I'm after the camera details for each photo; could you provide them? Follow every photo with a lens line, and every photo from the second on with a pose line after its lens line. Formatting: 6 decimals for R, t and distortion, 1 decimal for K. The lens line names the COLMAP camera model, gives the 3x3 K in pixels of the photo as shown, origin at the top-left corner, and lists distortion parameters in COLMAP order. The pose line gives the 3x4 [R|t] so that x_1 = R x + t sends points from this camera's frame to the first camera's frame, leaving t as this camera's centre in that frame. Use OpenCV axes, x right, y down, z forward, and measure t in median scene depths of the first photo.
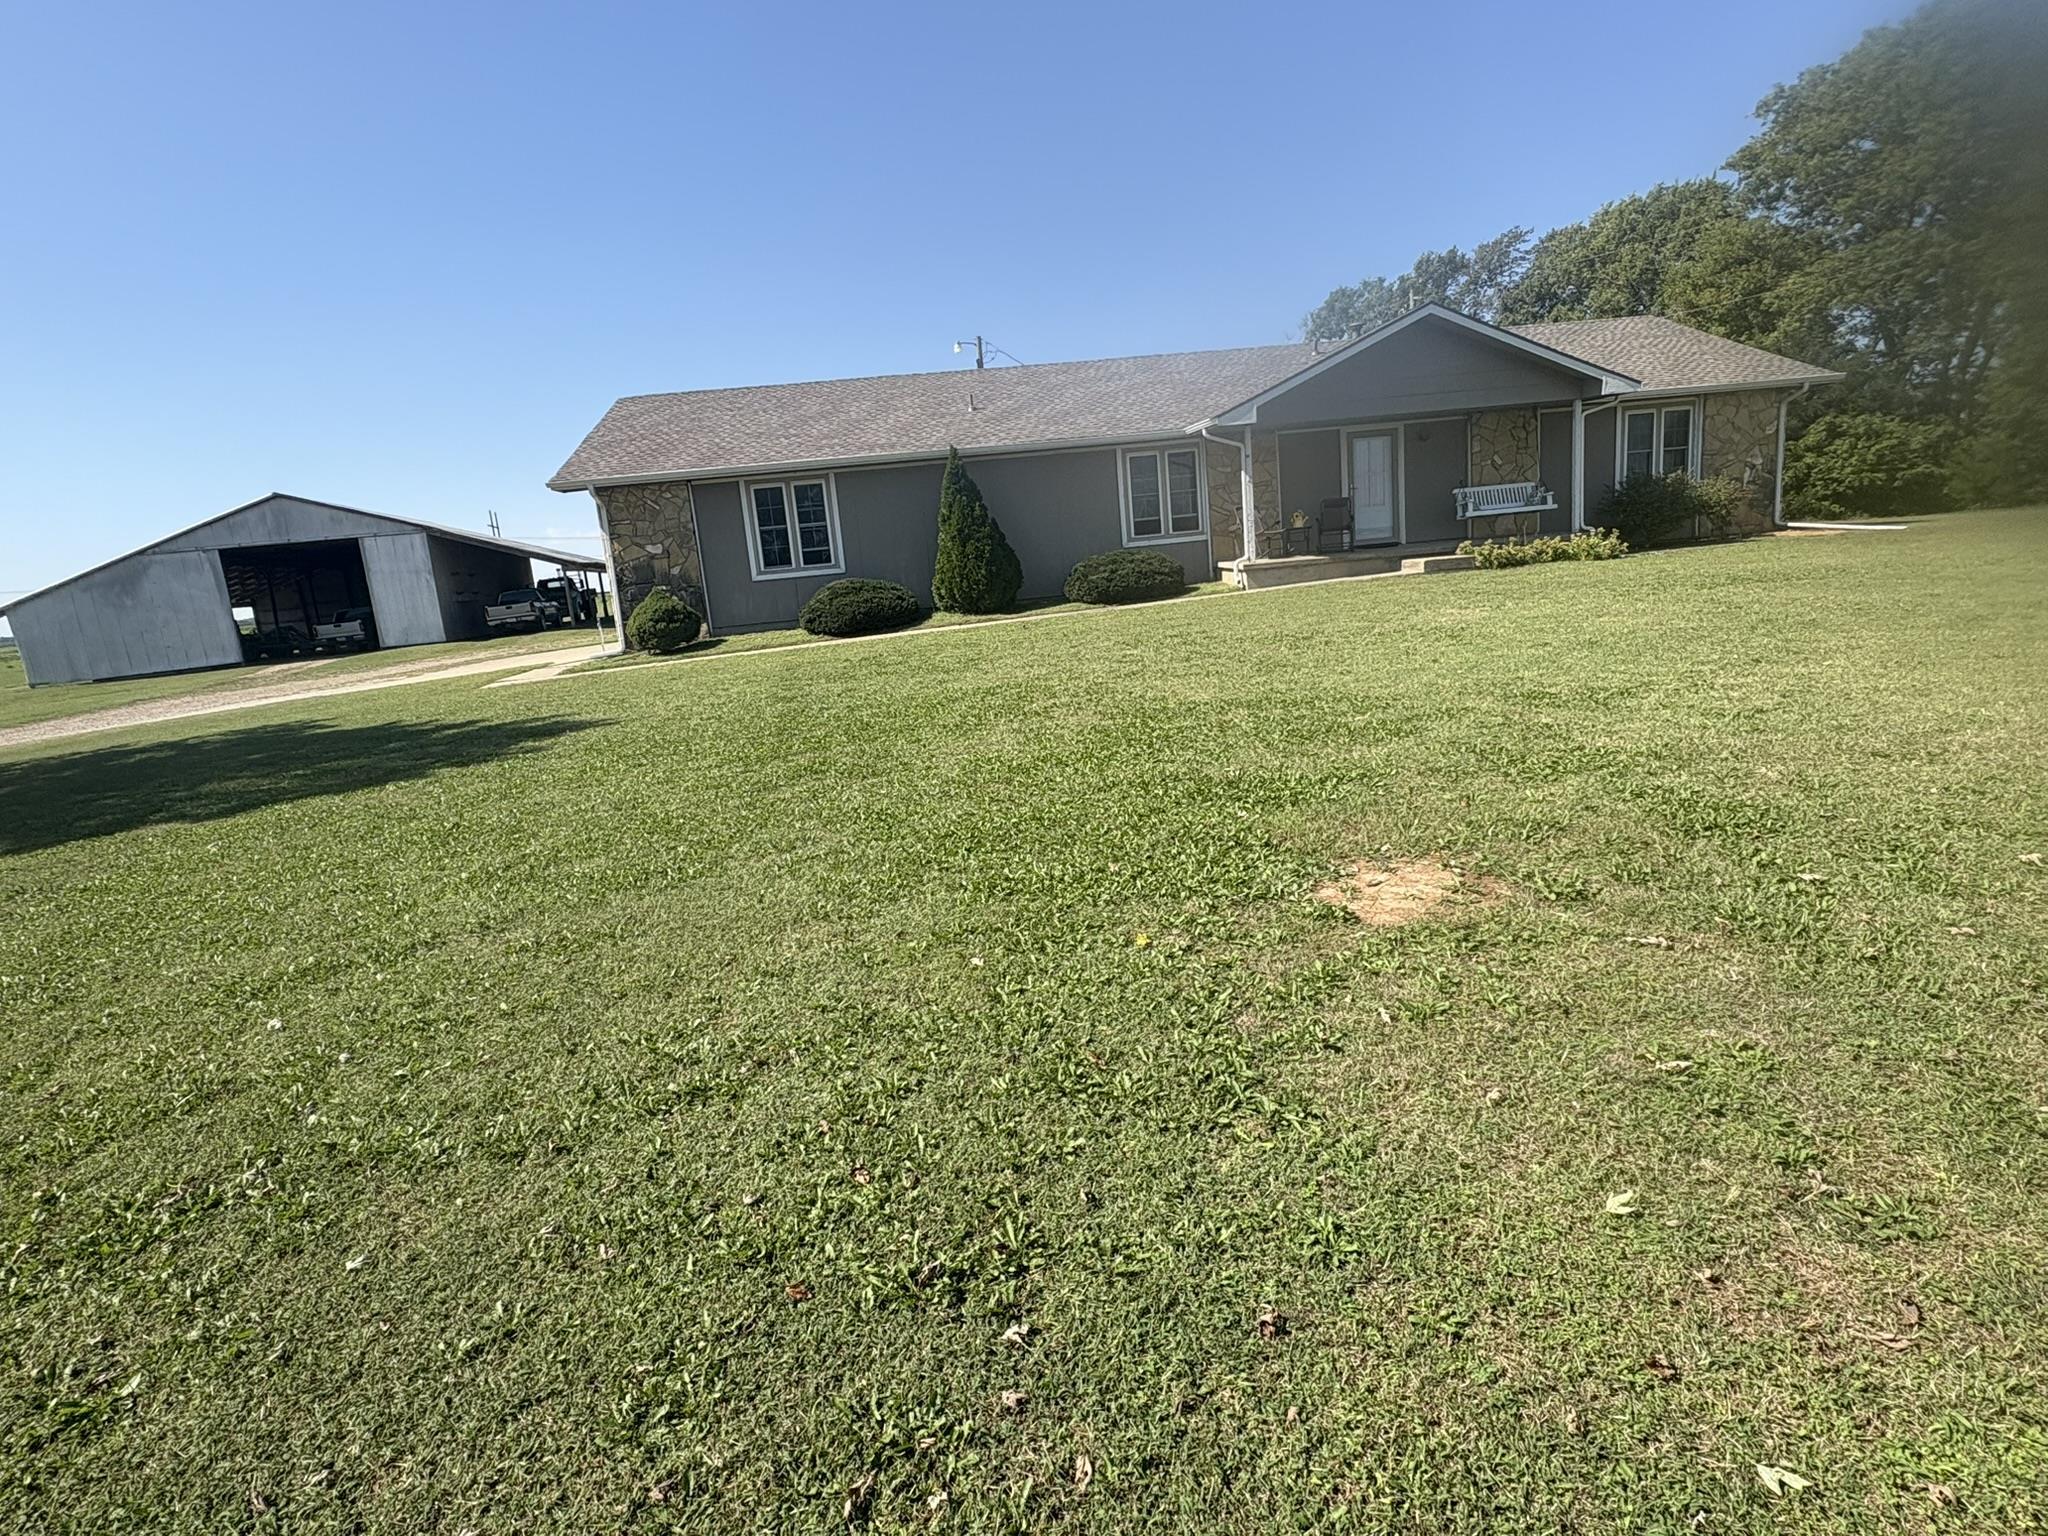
lens RADIAL K [[1014.9, 0, 1022.0], [0, 1014.9, 765.6], [0, 0, 1]] dist [-0.001374, -0.000354]
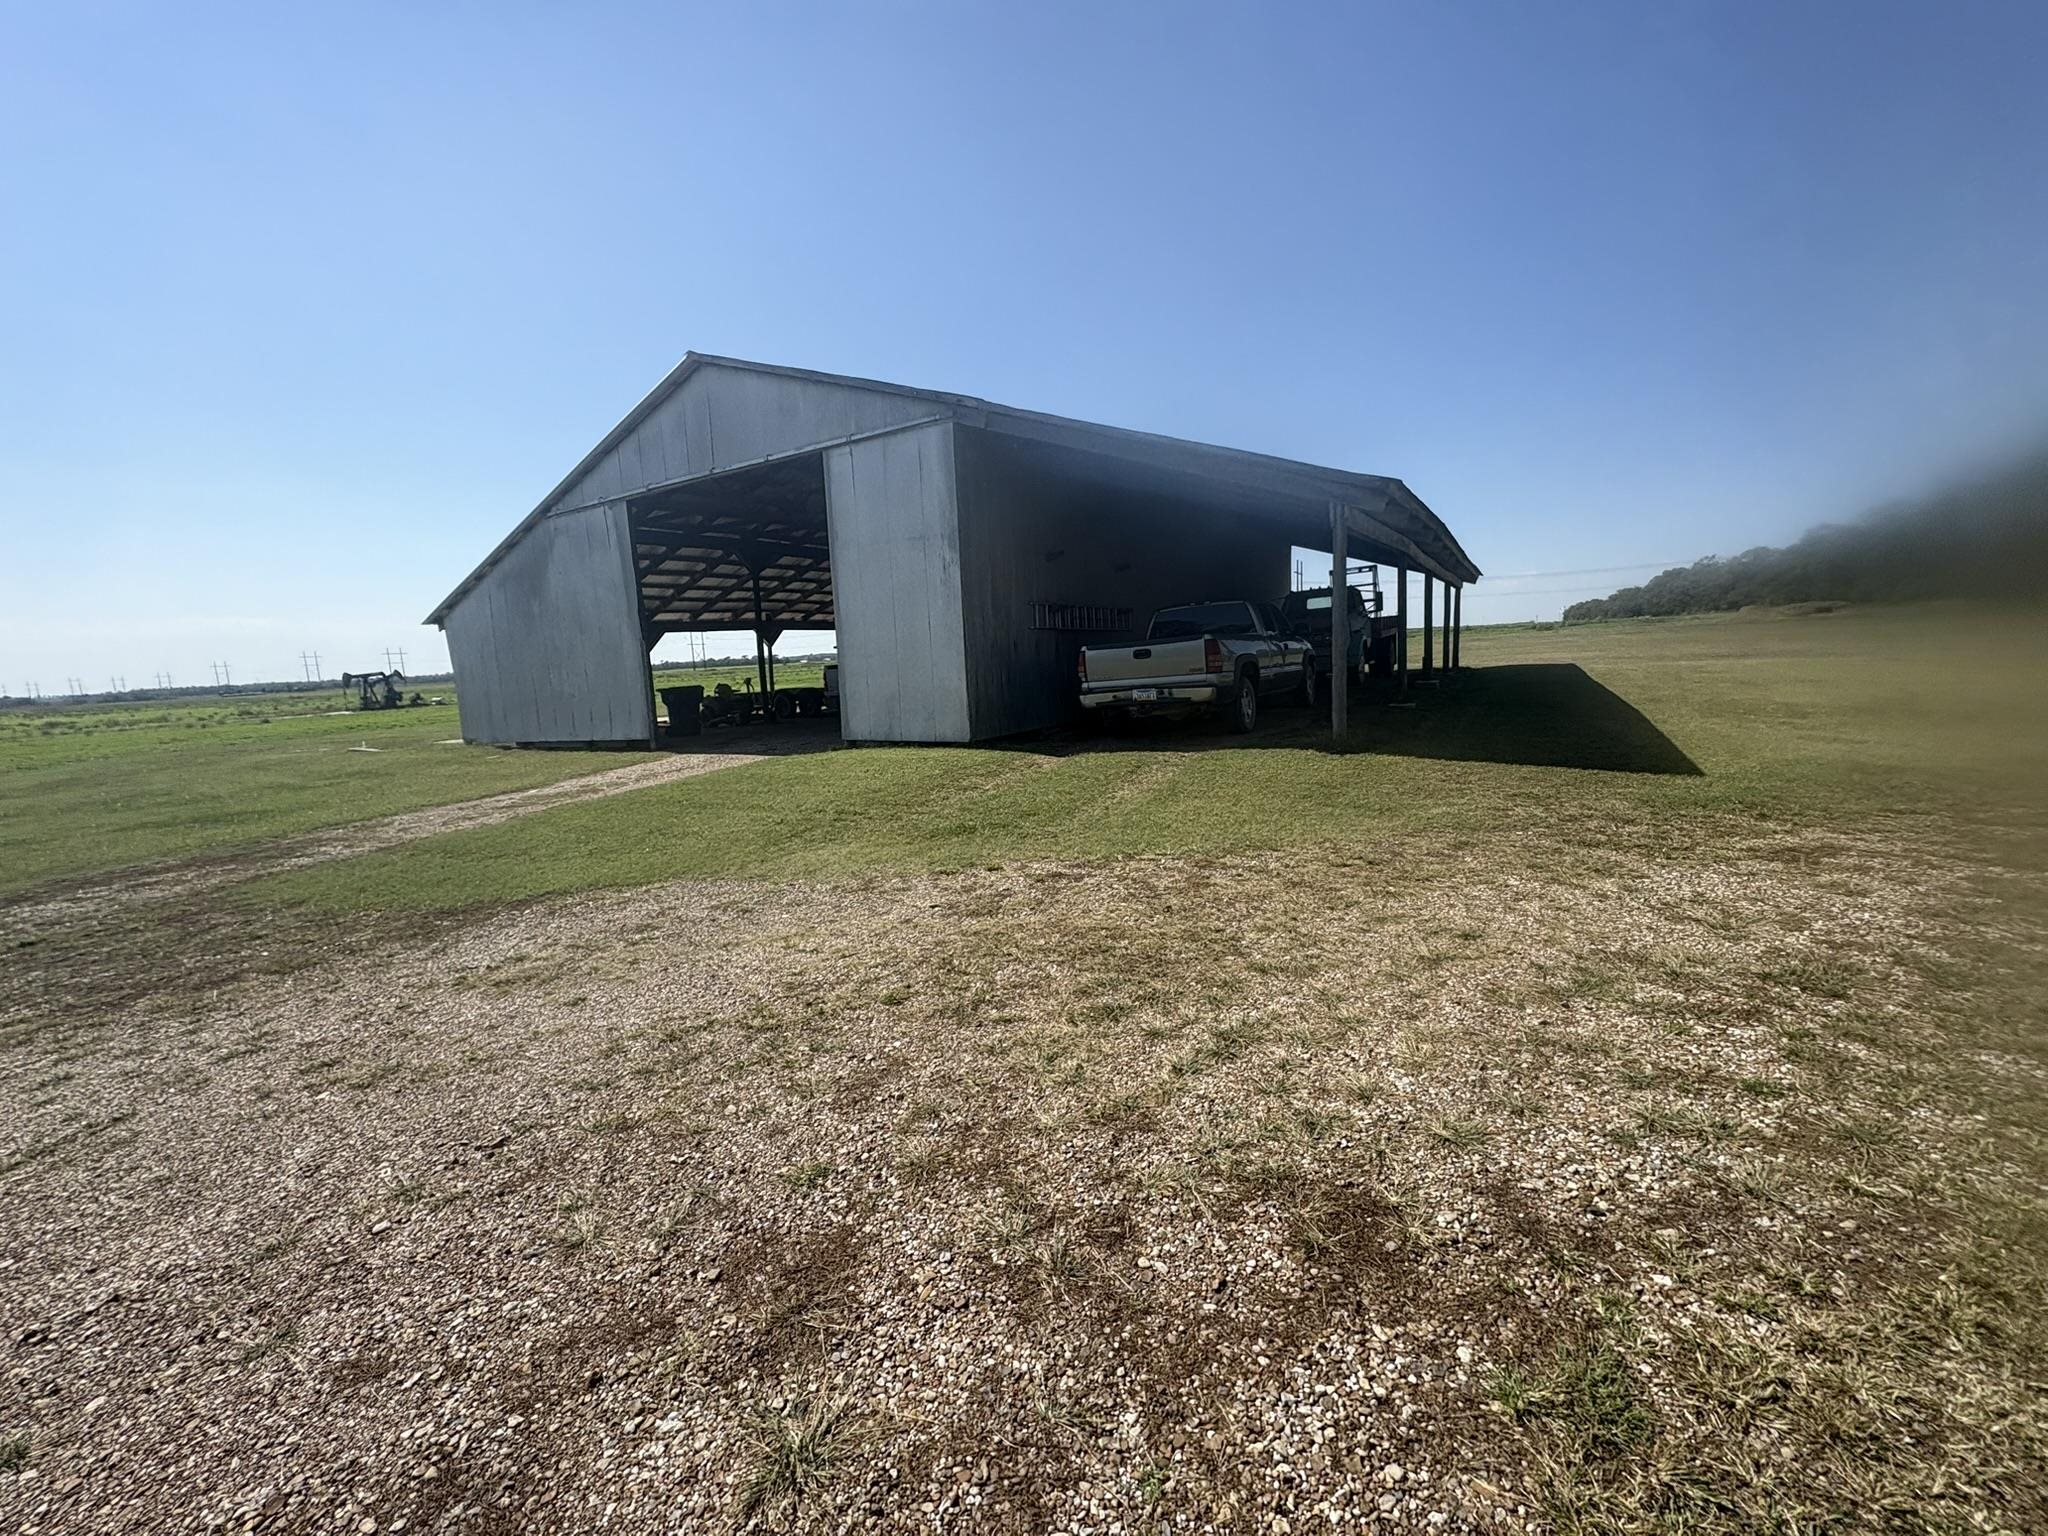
lens RADIAL K [[822.8, 0, 1022.0], [0, 822.8, 765.3], [0, 0, 1]] dist [-0.000480, -0.000012]
pose [[0.701822, 0.148667, -0.696666, -0.360711], [-0.153102, 0.986605, 0.056304, -0.134627], [0.695705, 0.067146, 0.715183, 0.819825]]
